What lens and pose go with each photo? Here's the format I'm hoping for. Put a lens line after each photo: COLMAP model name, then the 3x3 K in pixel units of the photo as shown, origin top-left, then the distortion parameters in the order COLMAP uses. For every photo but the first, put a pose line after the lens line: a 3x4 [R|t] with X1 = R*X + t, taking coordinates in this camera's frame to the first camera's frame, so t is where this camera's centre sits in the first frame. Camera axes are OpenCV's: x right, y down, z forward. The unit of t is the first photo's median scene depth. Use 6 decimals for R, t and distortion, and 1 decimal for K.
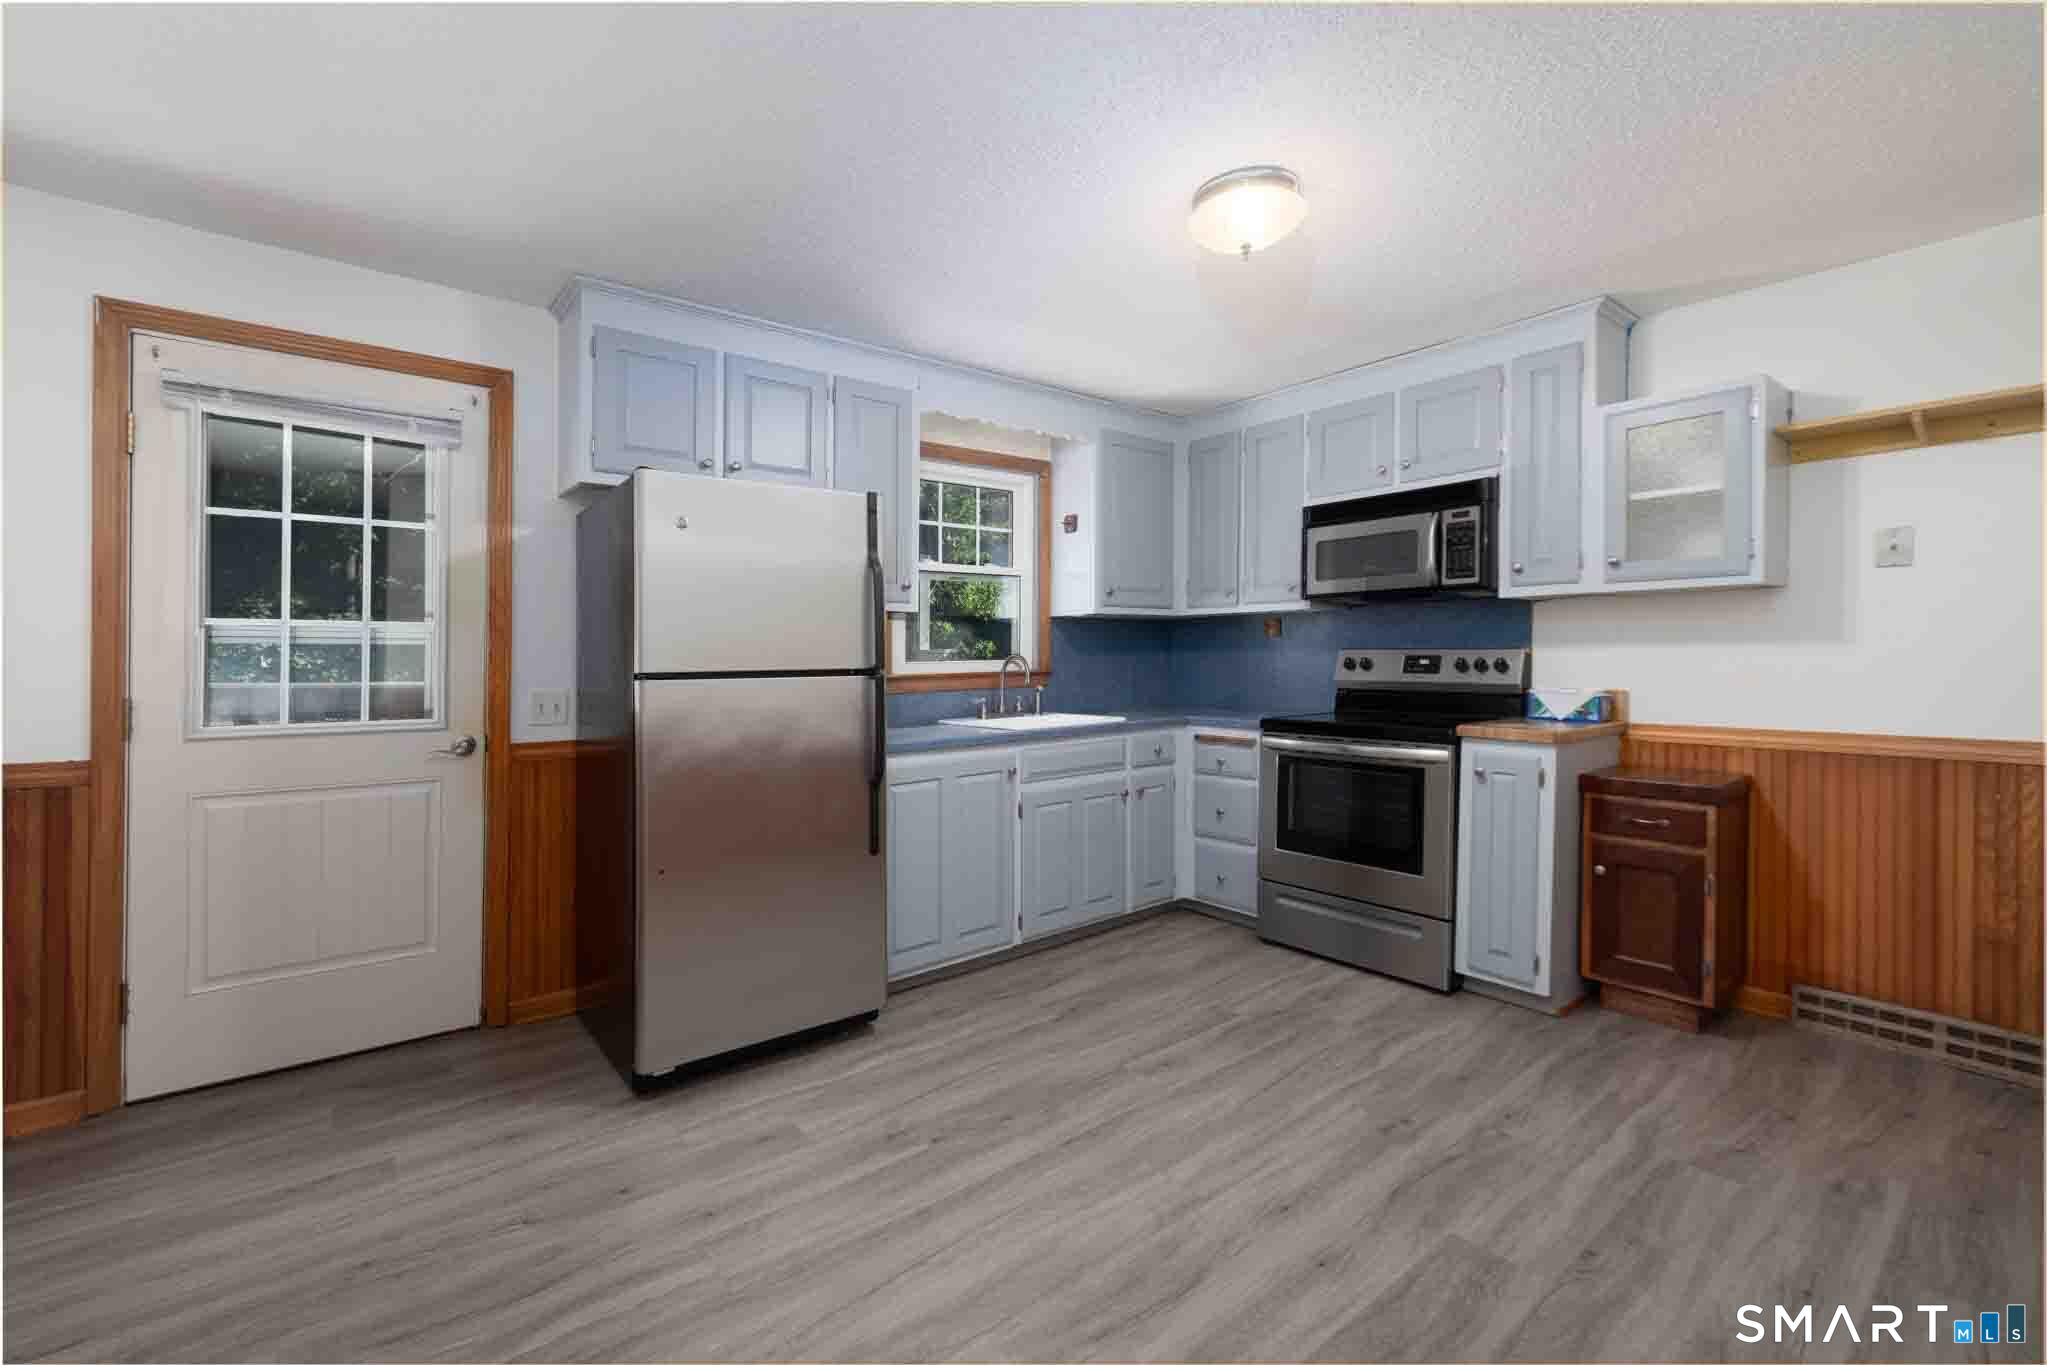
lens RADIAL K [[864.3, 0, 987.0], [0, 864.3, 659.3], [0, 0, 1]] dist [-0.000216, 0.000102]
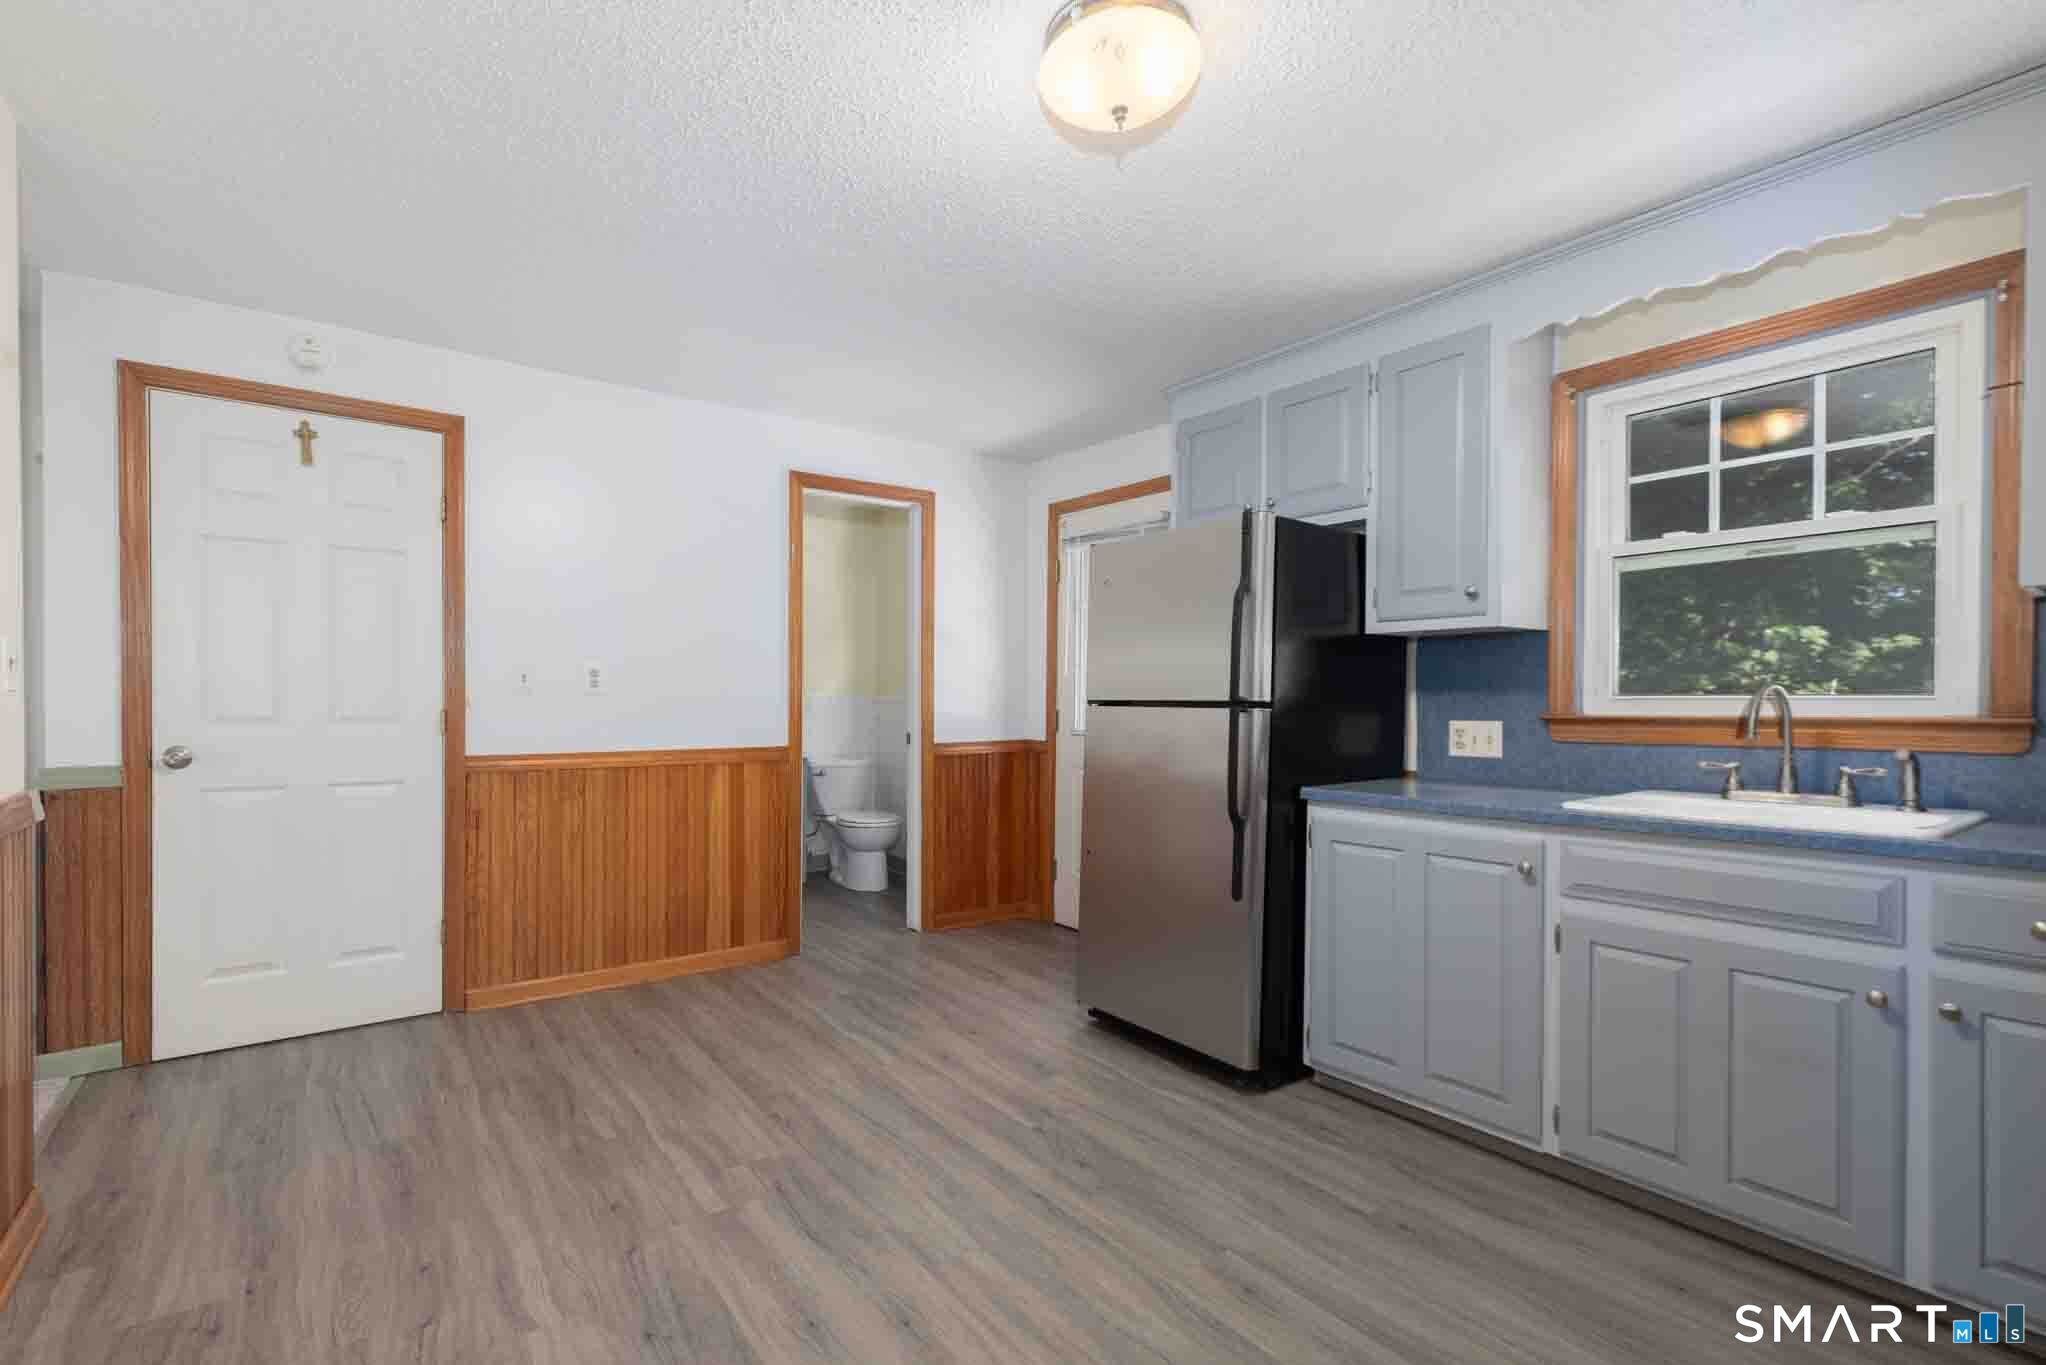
lens RADIAL K [[903.3, 0, 979.0], [0, 903.3, 683.4], [0, 0, 1]] dist [-0.000964, -0.000131]
pose [[-0.021997, -0.004535, -0.999748, 0.856294], [-0.005482, 0.999975, -0.004416, -0.002194], [0.999743, 0.005384, -0.022021, 0.745085]]
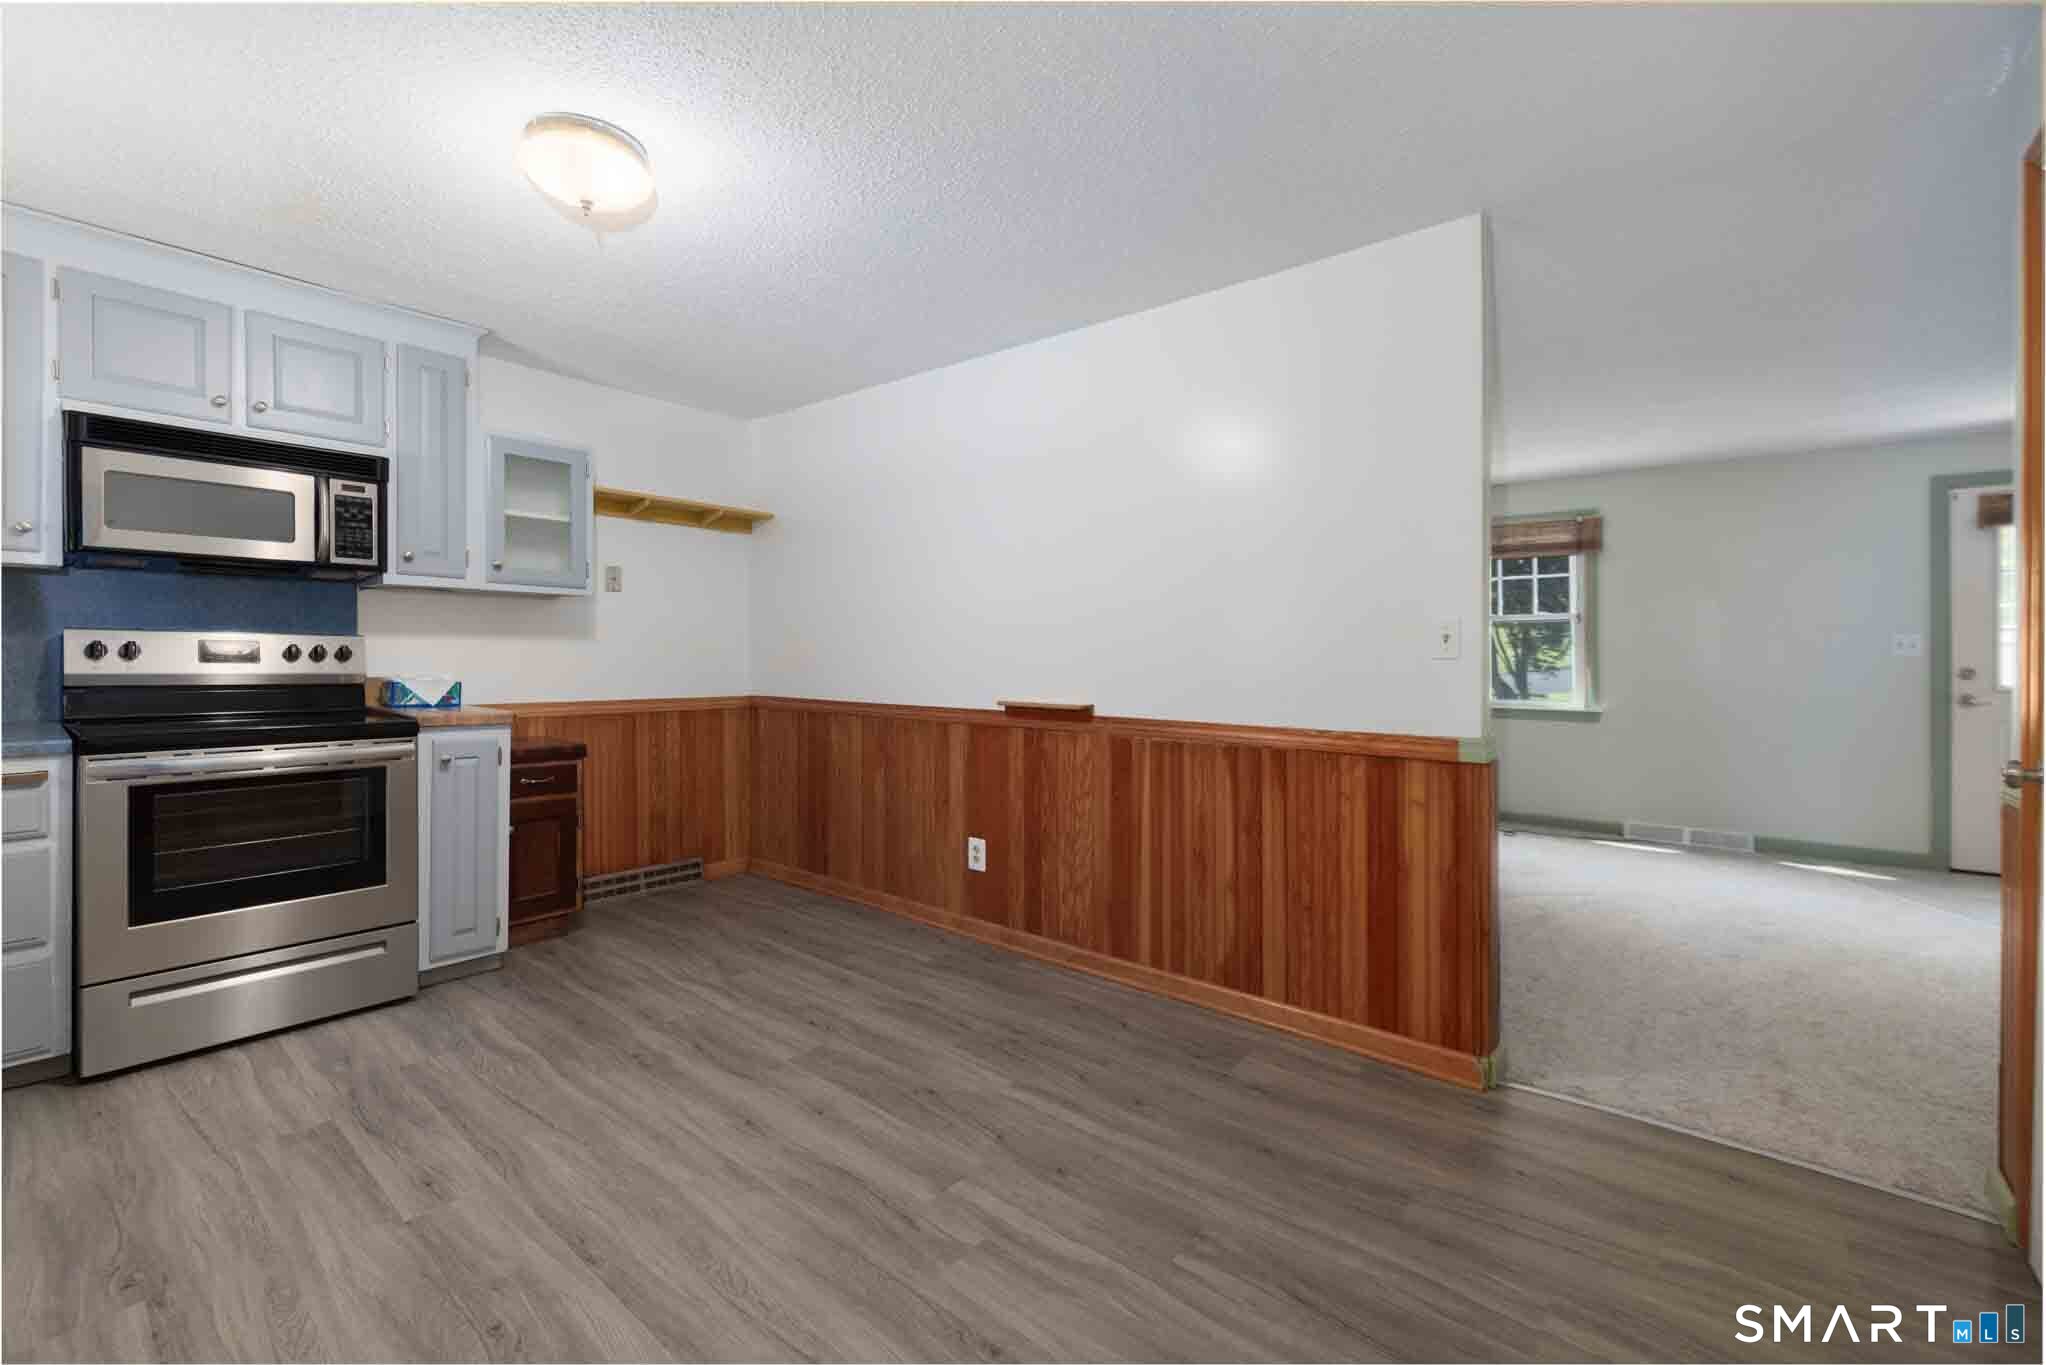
lens RADIAL K [[863.9, 0, 986.5], [0, 863.9, 659.3], [0, 0, 1]] dist [-0.000216, 0.000102]
pose [[-0.202012, -0.002030, 0.979381, -0.580314], [-0.008552, 0.999963, 0.000308, 0.008913], [-0.979346, -0.008313, -0.202022, 0.634762]]
